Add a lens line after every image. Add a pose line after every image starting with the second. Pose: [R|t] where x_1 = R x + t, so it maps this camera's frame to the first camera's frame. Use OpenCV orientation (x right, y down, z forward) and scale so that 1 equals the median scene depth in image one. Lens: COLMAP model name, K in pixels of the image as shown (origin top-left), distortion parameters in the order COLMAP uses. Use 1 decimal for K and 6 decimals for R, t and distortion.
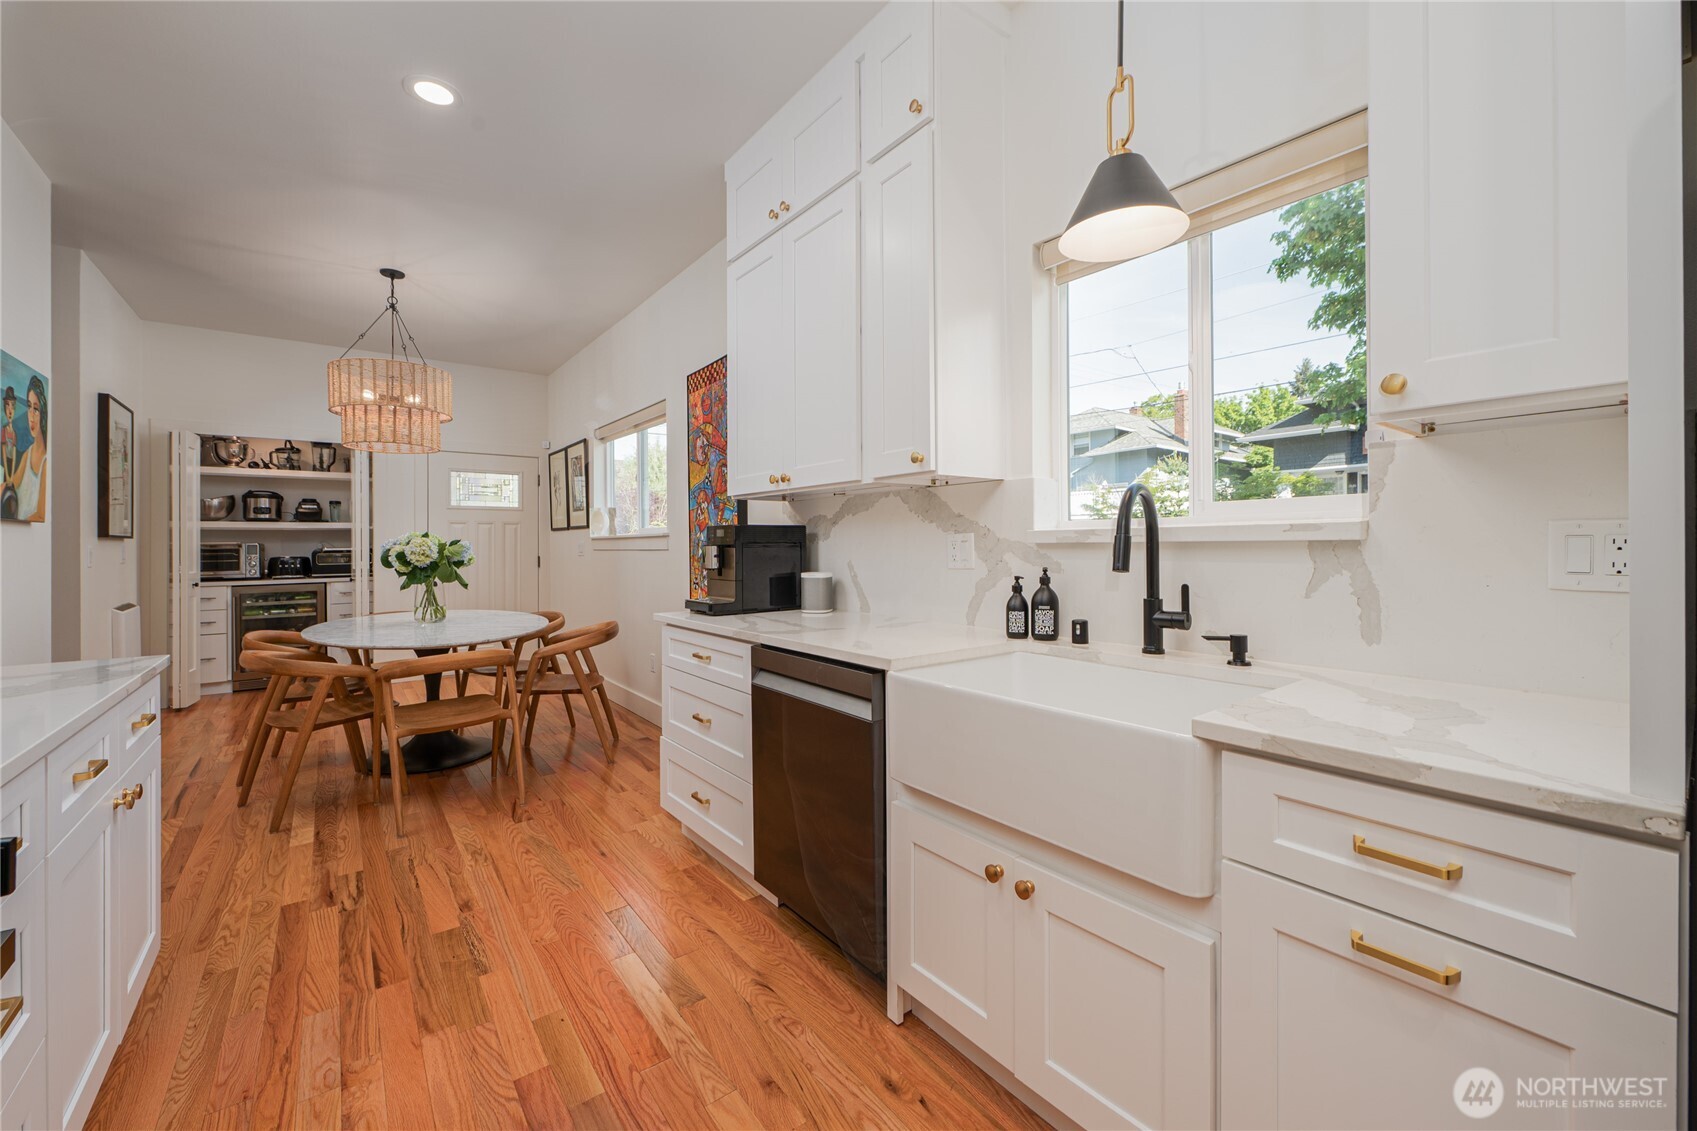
lens RADIAL K [[670.0, 0, 850.4], [0, 670.0, 538.3], [0, 0, 1]] dist [0.001813, -0.001057]
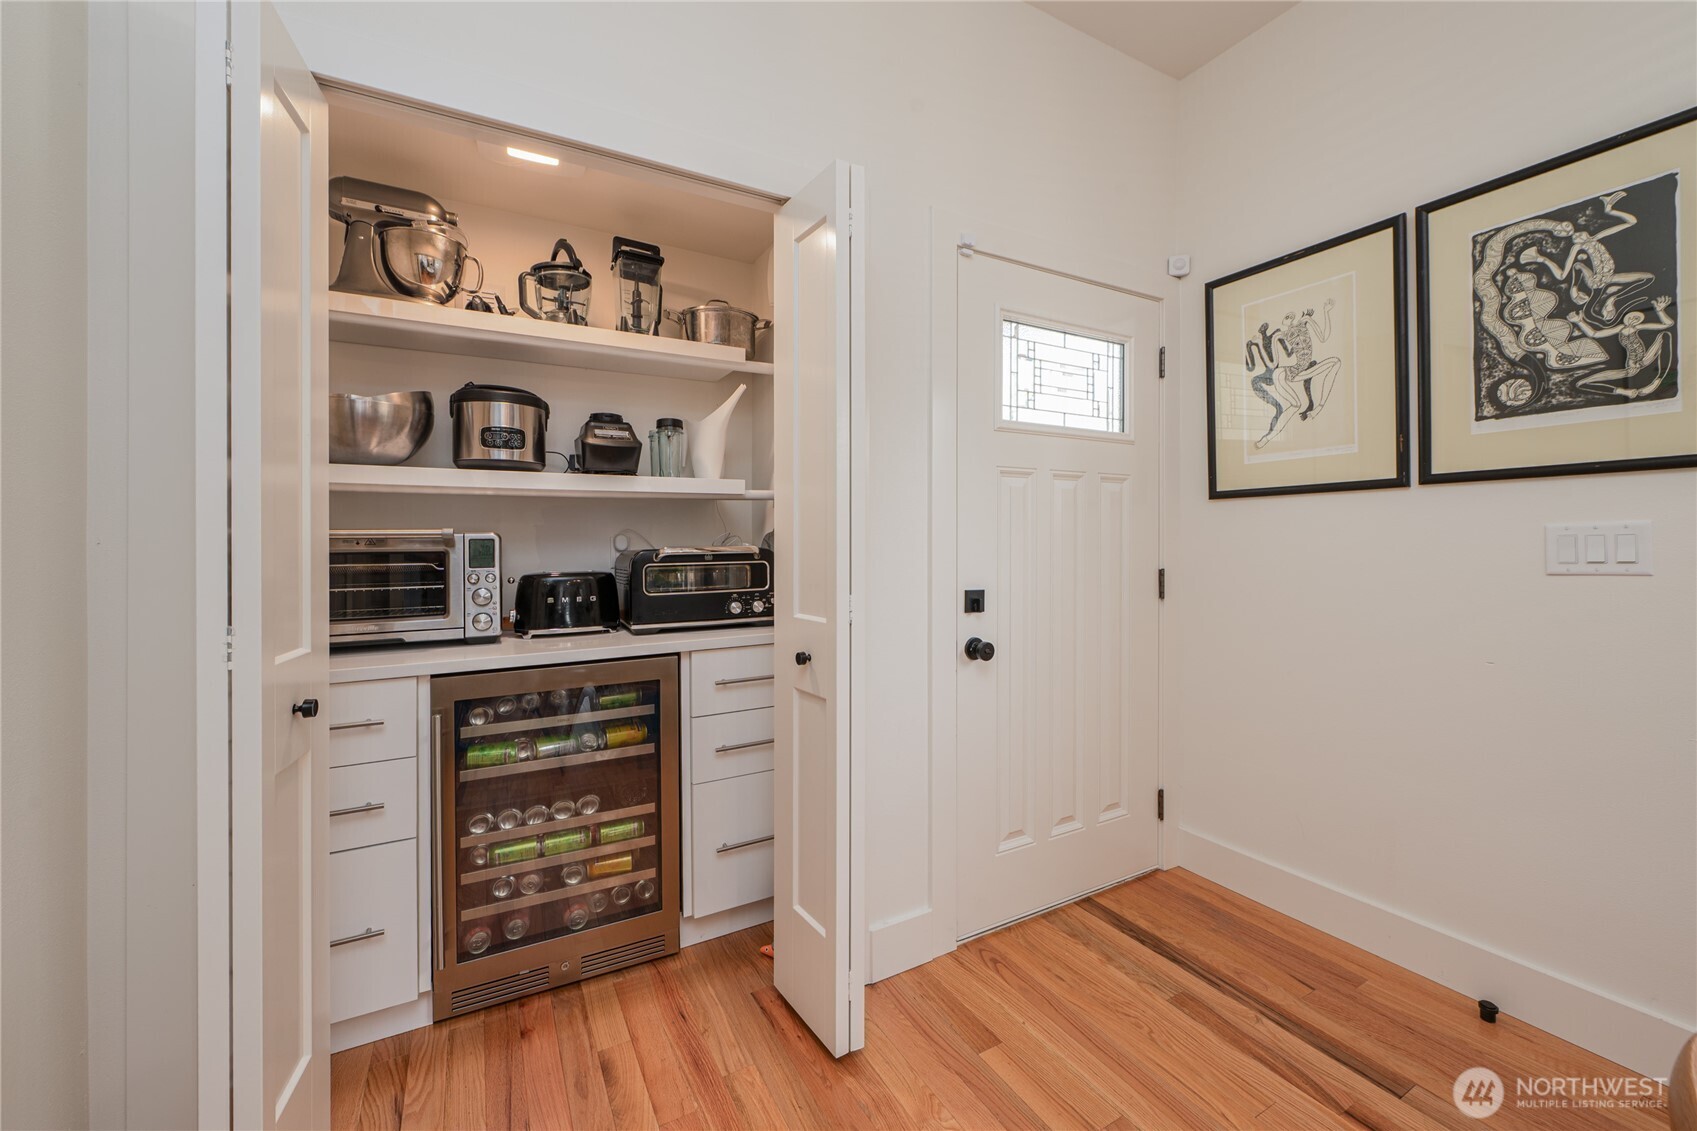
lens RADIAL K [[670.0, 0, 876.9], [0, 670.0, 532.8], [0, 0, 1]] dist [0.001813, -0.001057]
pose [[0.990375, -0.003192, -0.138372, -0.678622], [0.003985, 0.999977, 0.005451, 0.006564], [0.138352, -0.005950, 0.990365, 0.727459]]
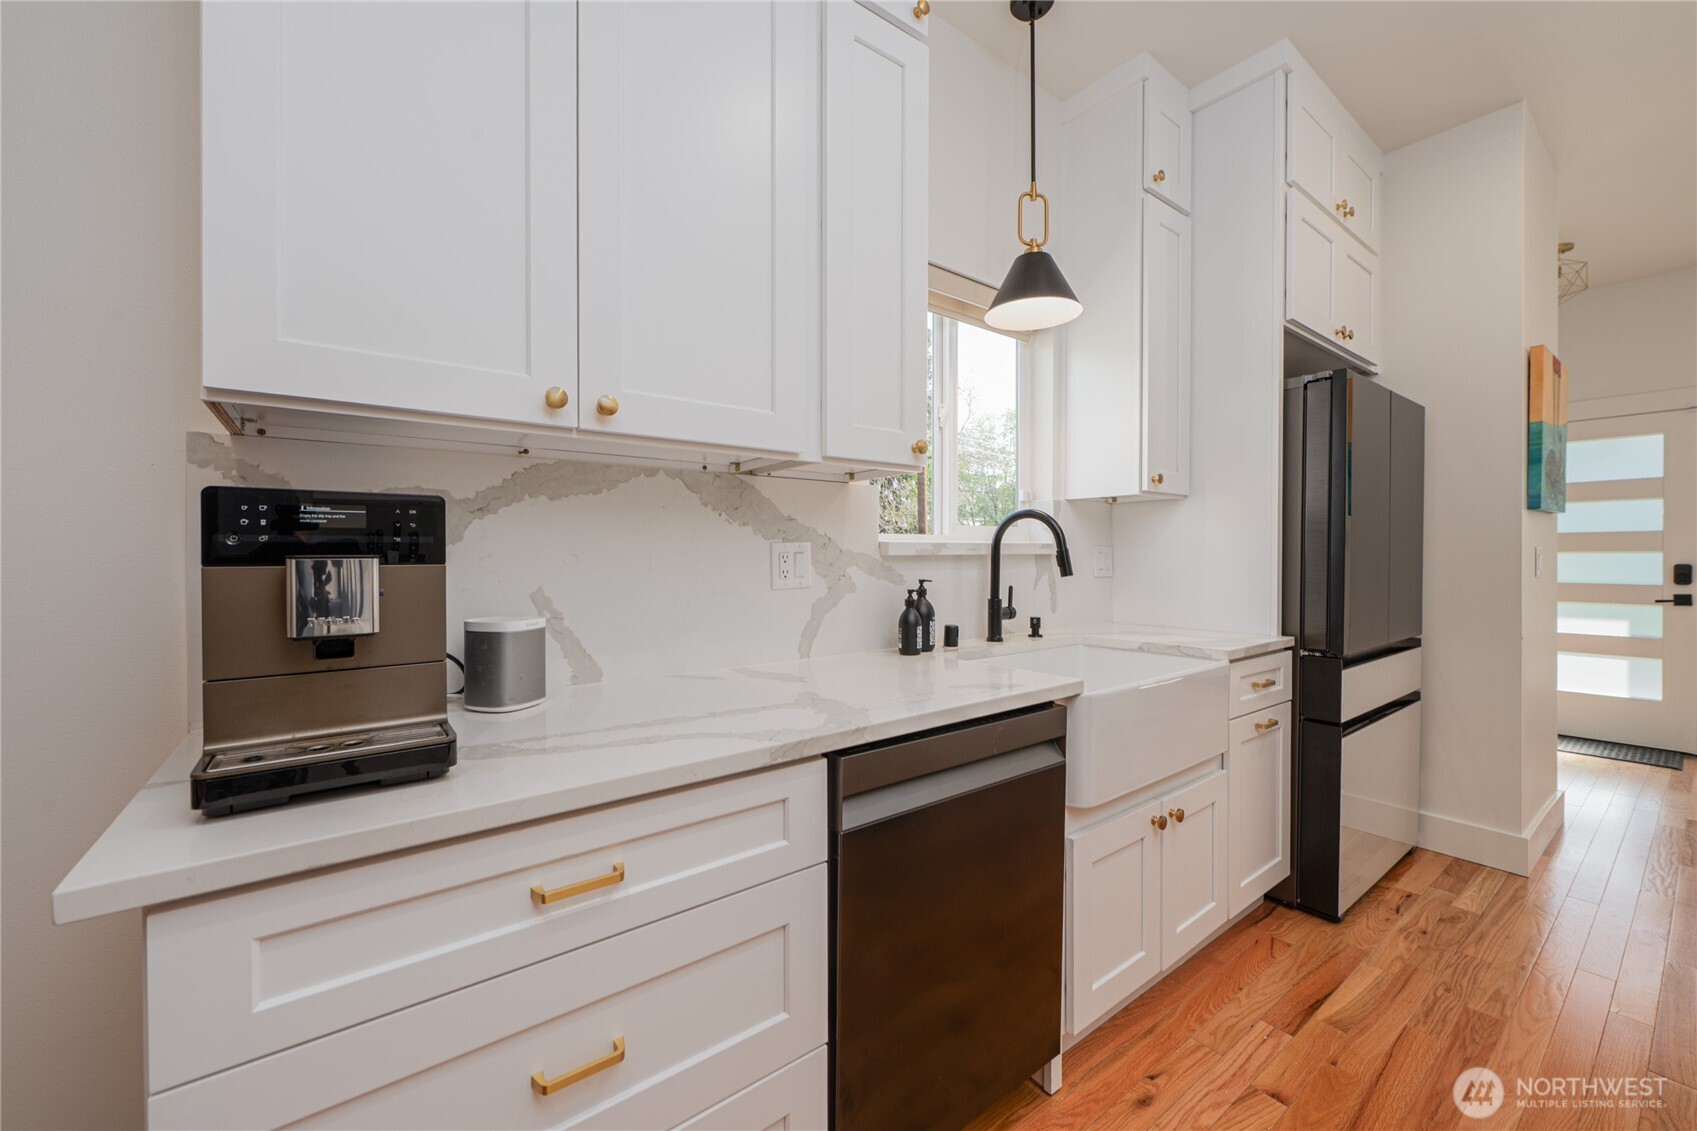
lens RADIAL K [[670.0, 0, 848.5], [0, 670.0, 554.1], [0, 0, 1]] dist [0.001813, -0.001057]
pose [[0.000580, 0.006779, 0.999977, -0.240705], [-0.005752, 0.999961, -0.006776, 0.004408], [-0.999983, -0.005748, 0.000619, 0.370600]]
